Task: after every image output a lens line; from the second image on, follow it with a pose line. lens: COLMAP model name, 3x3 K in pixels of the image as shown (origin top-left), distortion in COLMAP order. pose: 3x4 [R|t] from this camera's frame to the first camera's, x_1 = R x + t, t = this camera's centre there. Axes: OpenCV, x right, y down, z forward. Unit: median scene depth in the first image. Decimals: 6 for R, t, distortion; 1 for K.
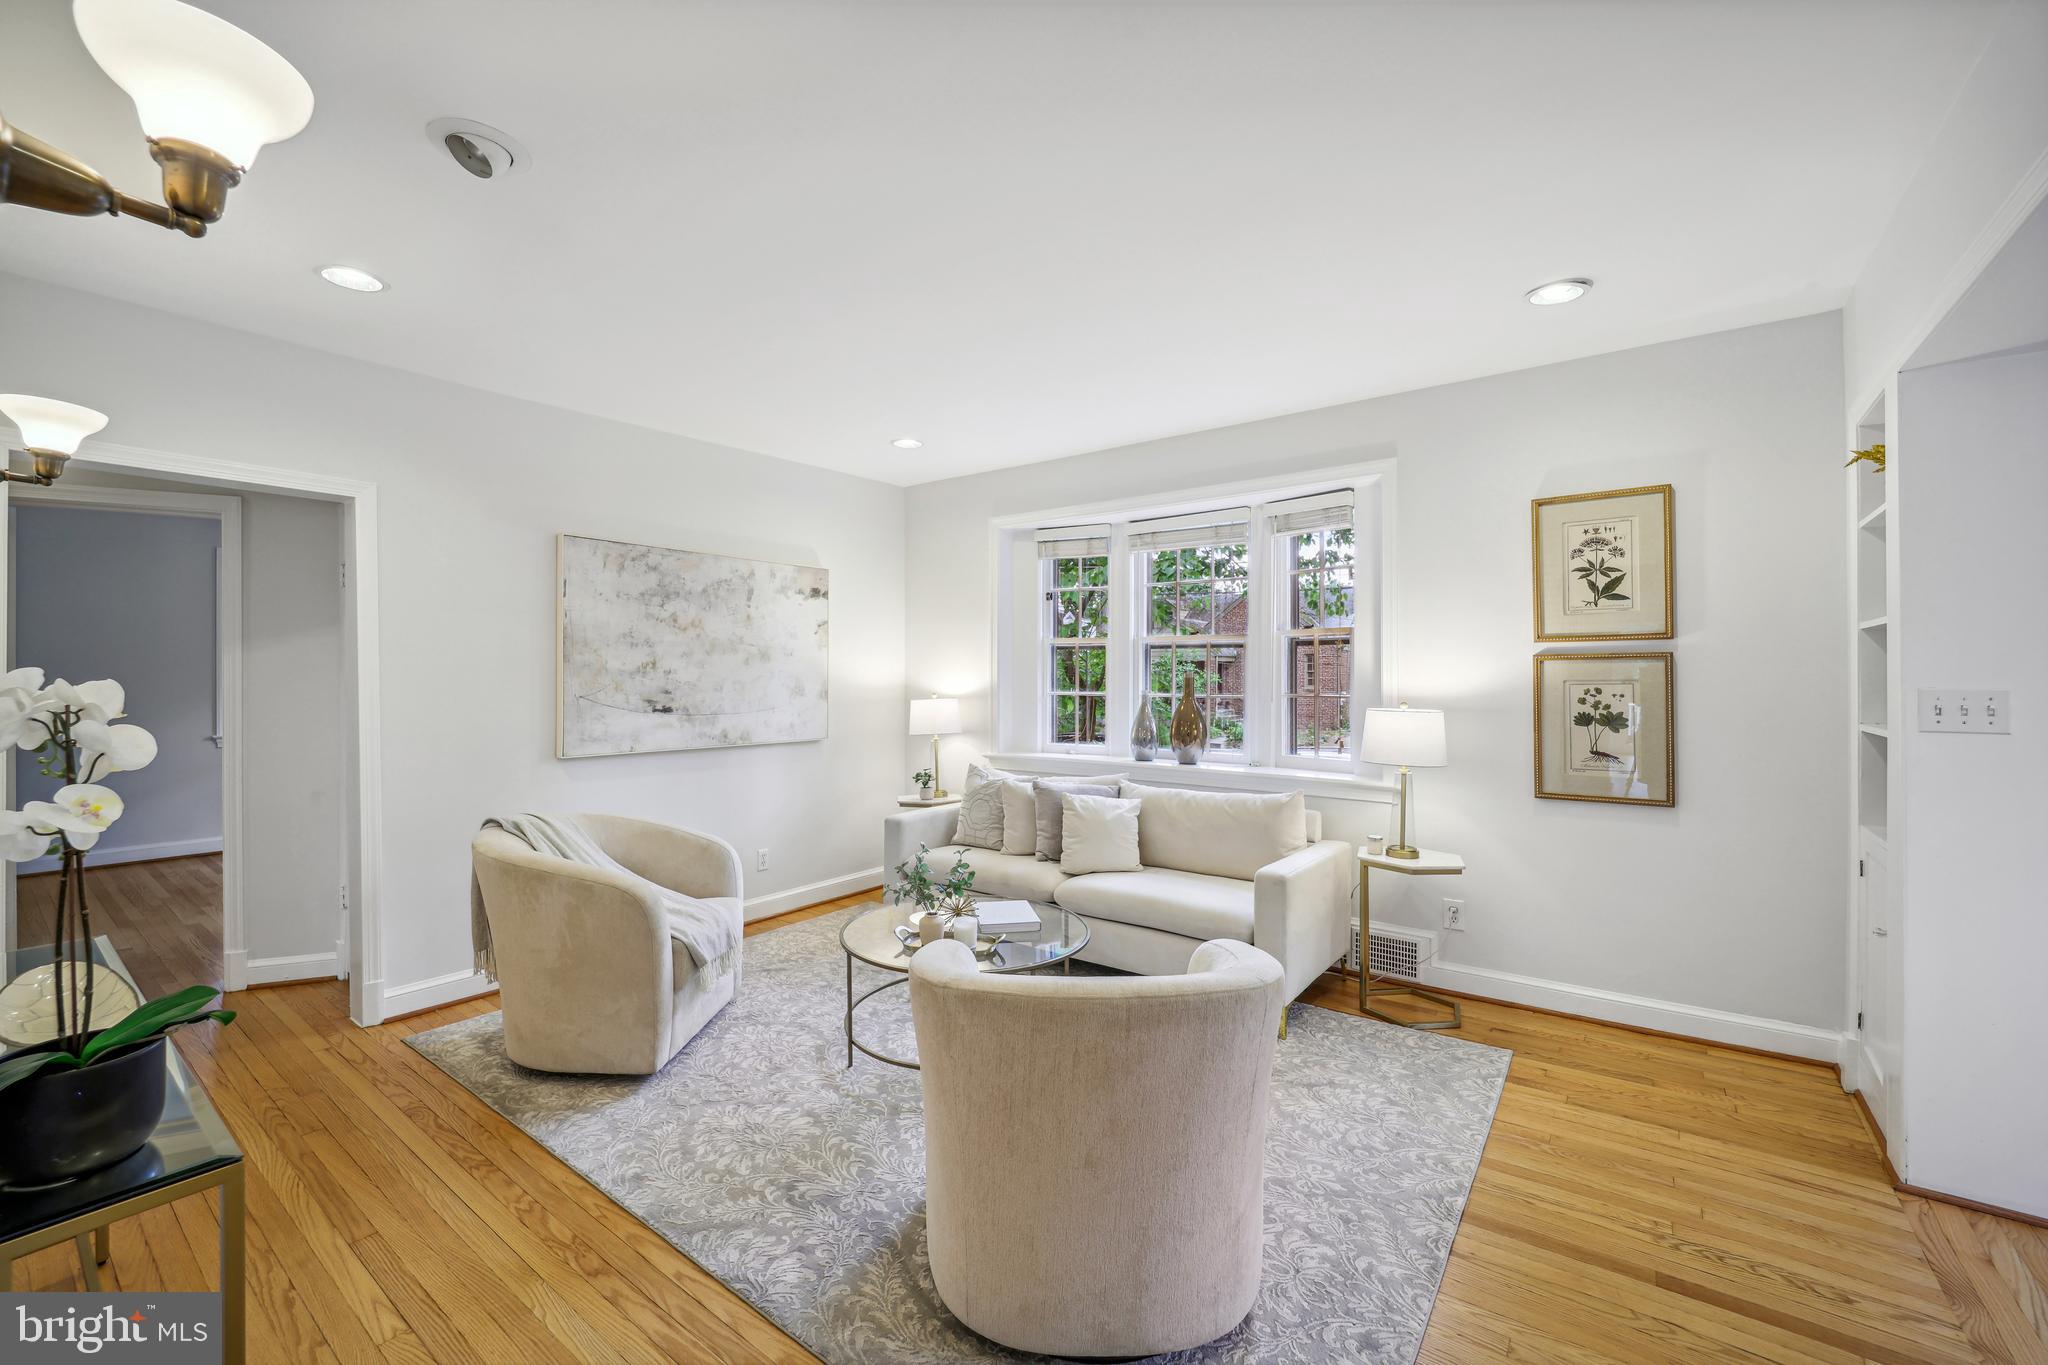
lens RADIAL K [[838.8, 0, 1024.0], [0, 838.8, 682.5], [0, 0, 1]] dist [-0.000100, -0.000128]
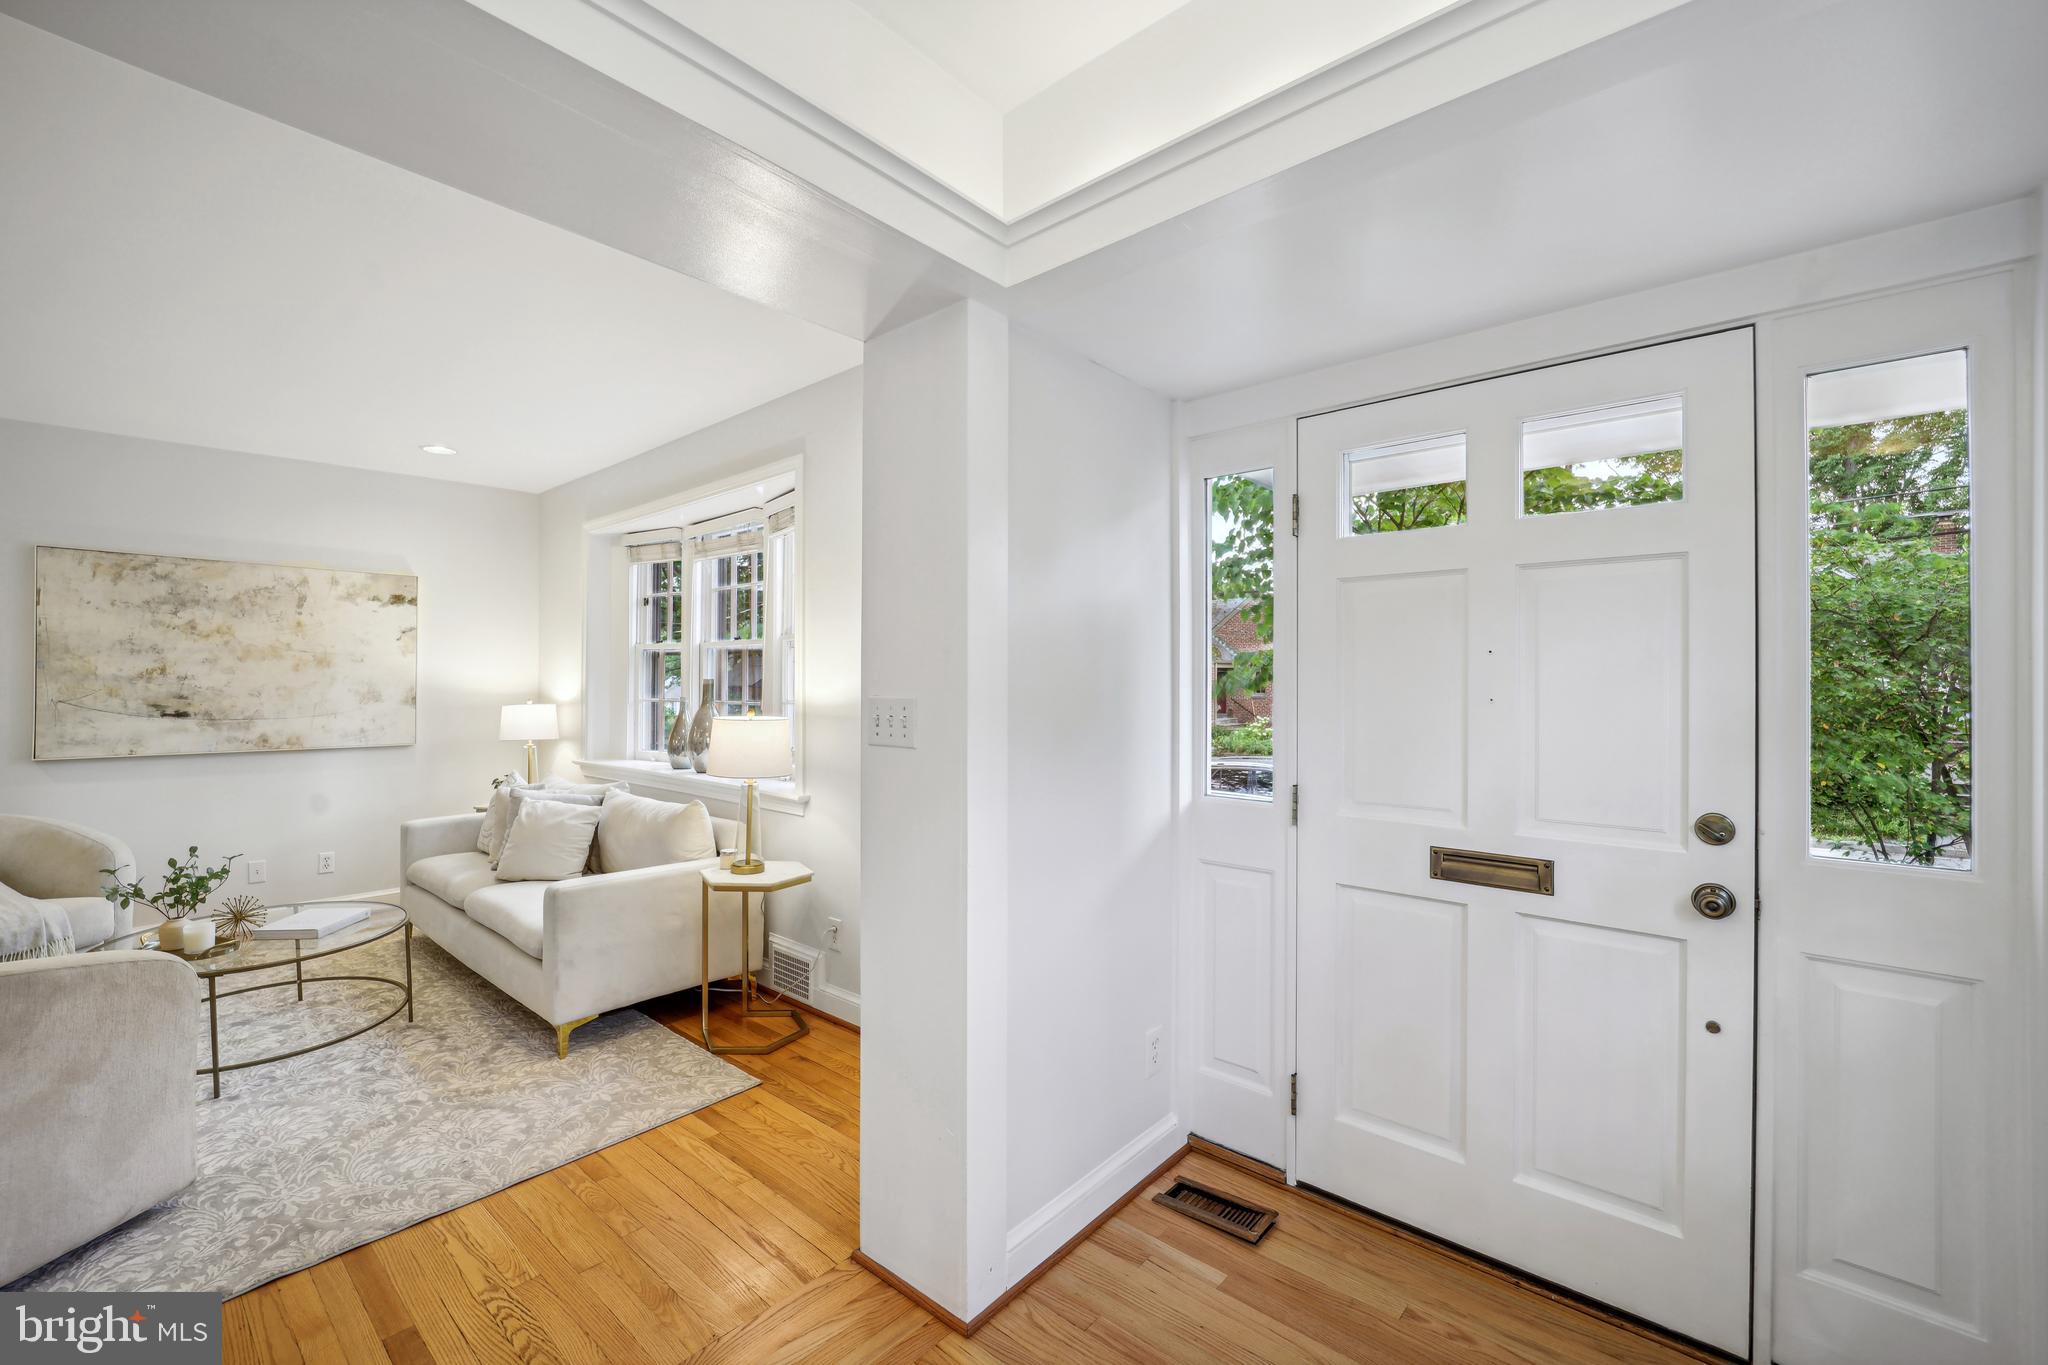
lens RADIAL K [[845.9, 0, 1024.0], [0, 845.9, 682.5], [0, 0, 1]] dist [-0.002876, -0.000501]
pose [[0.996680, 0.001202, -0.081416, 0.680073], [-0.001781, 0.999974, -0.007039, -0.001193], [0.081405, 0.007160, 0.996655, 0.054038]]
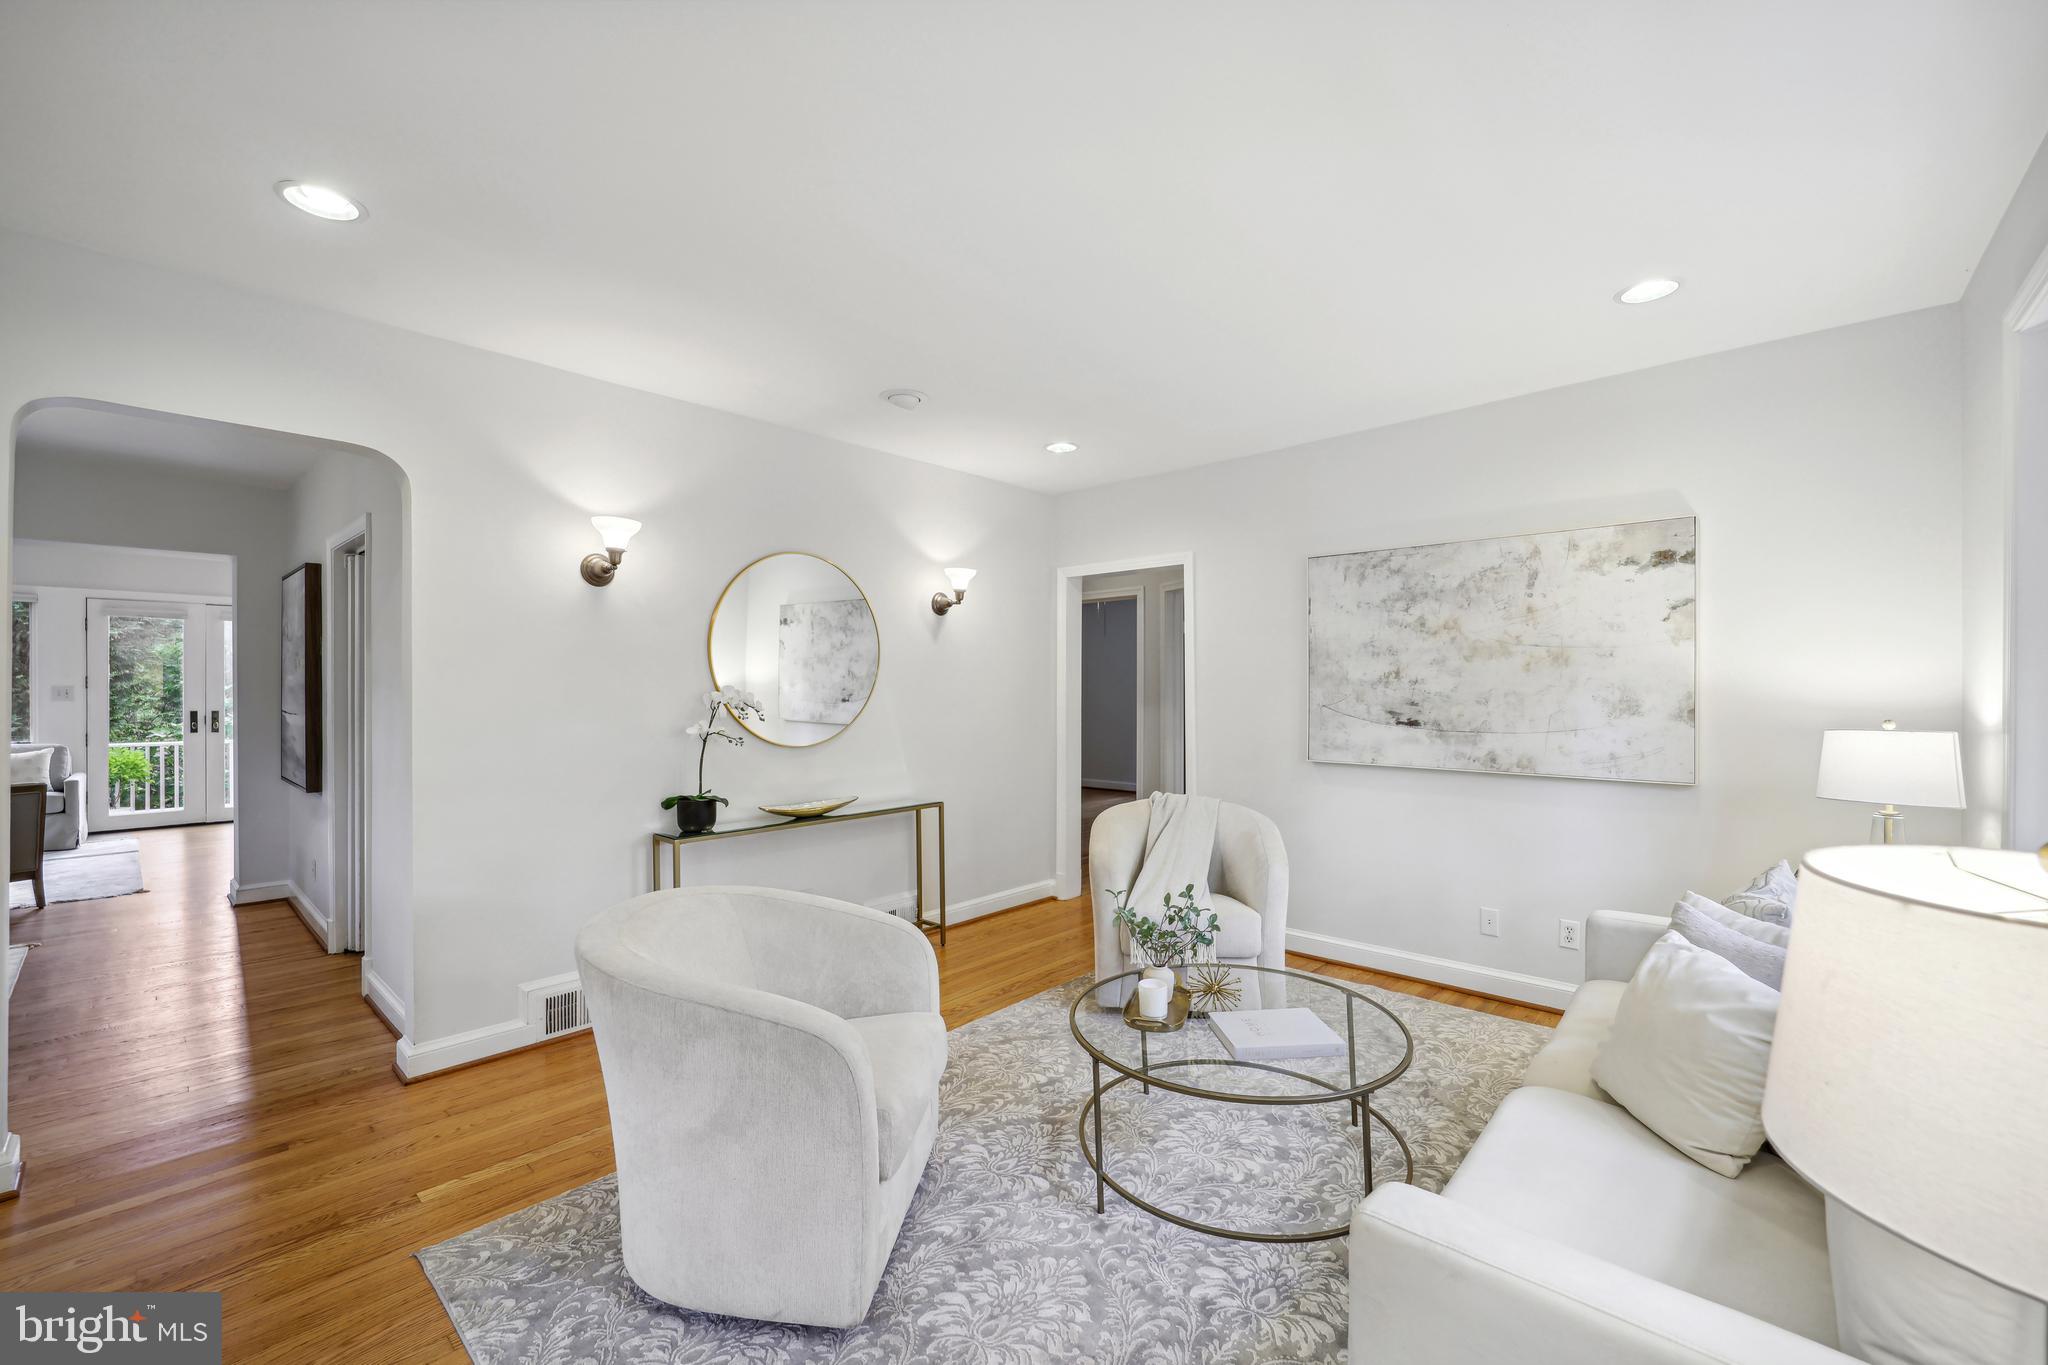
lens RADIAL K [[824.7, 0, 979.1], [0, 824.7, 683.9], [0, 0, 1]] dist [-0.024165, -0.000019]
pose [[-0.127131, -0.002594, -0.991883, 0.514753], [-0.002743, 0.999994, -0.002263, -0.006764], [0.991882, 0.002433, -0.127137, 0.637307]]
